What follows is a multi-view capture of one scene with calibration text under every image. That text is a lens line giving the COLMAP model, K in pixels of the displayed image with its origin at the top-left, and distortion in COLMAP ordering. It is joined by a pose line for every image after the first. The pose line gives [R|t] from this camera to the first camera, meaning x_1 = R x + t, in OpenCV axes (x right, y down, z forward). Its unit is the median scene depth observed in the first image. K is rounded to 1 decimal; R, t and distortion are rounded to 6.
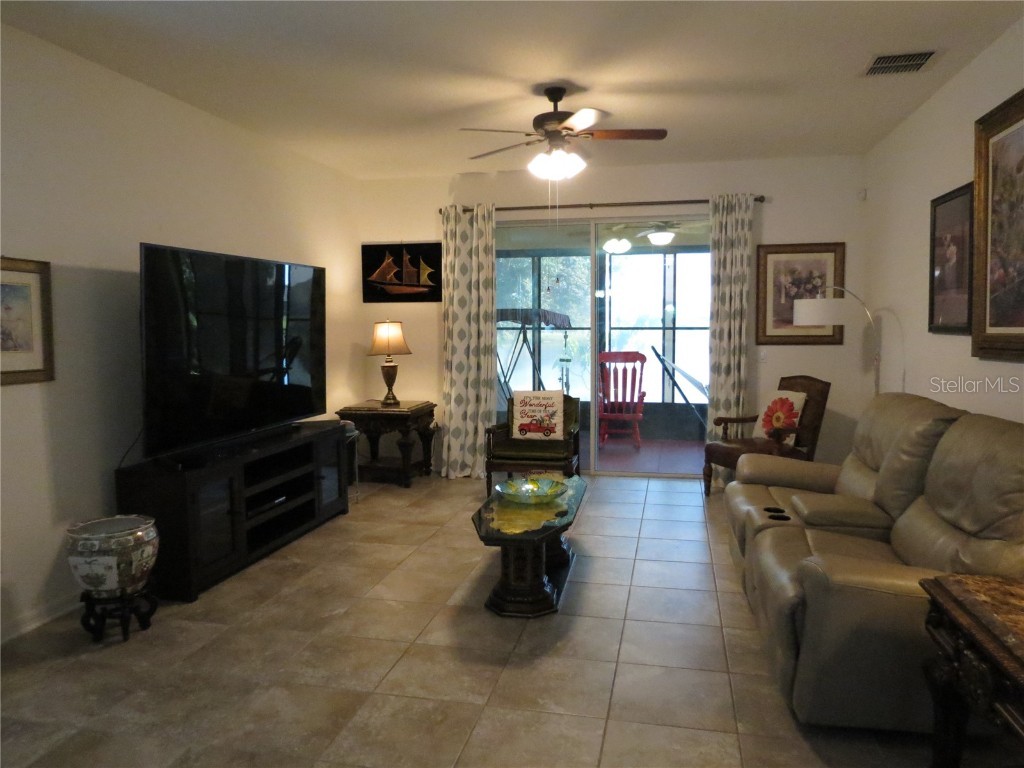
lens RADIAL K [[766.3, 0, 513.5], [0, 766.3, 382.2], [0, 0, 1]] dist [-0.029816, -0.002631]
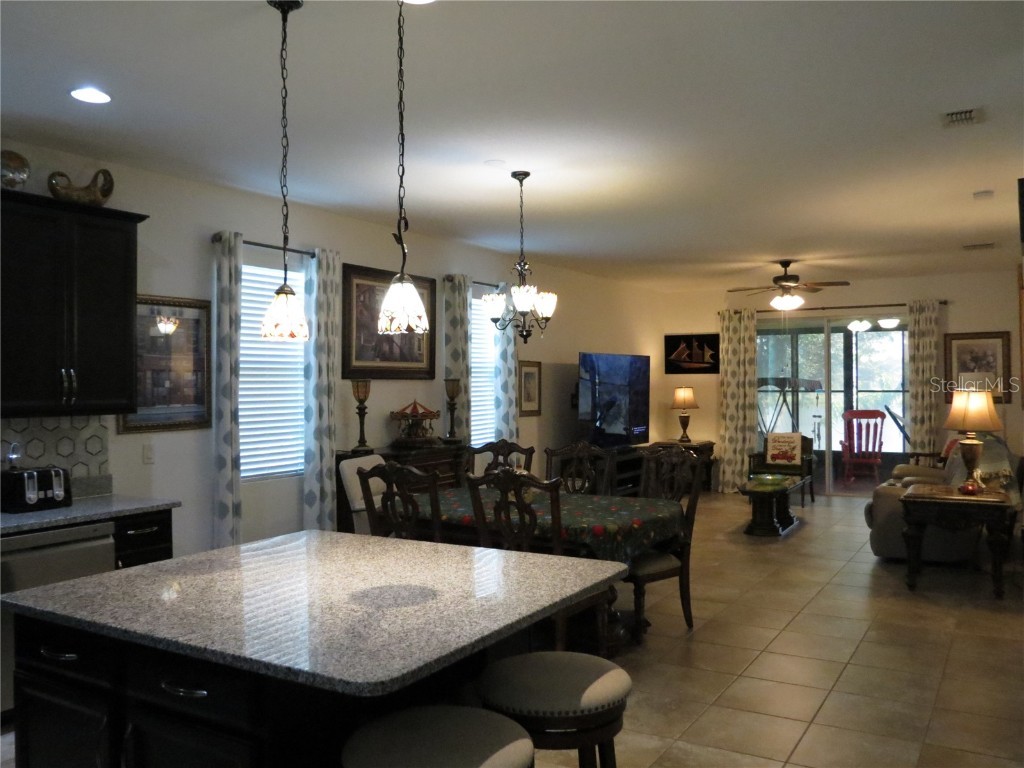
lens RADIAL K [[867.5, 0, 513.7], [0, 867.5, 382.5], [0, 0, 1]] dist [-0.038190, 0.020495]
pose [[0.950038, -0.001444, -0.312132, 0.052474], [-0.022876, 0.996978, -0.074241, 0.047089], [0.311296, 0.077673, 0.947133, -0.730698]]
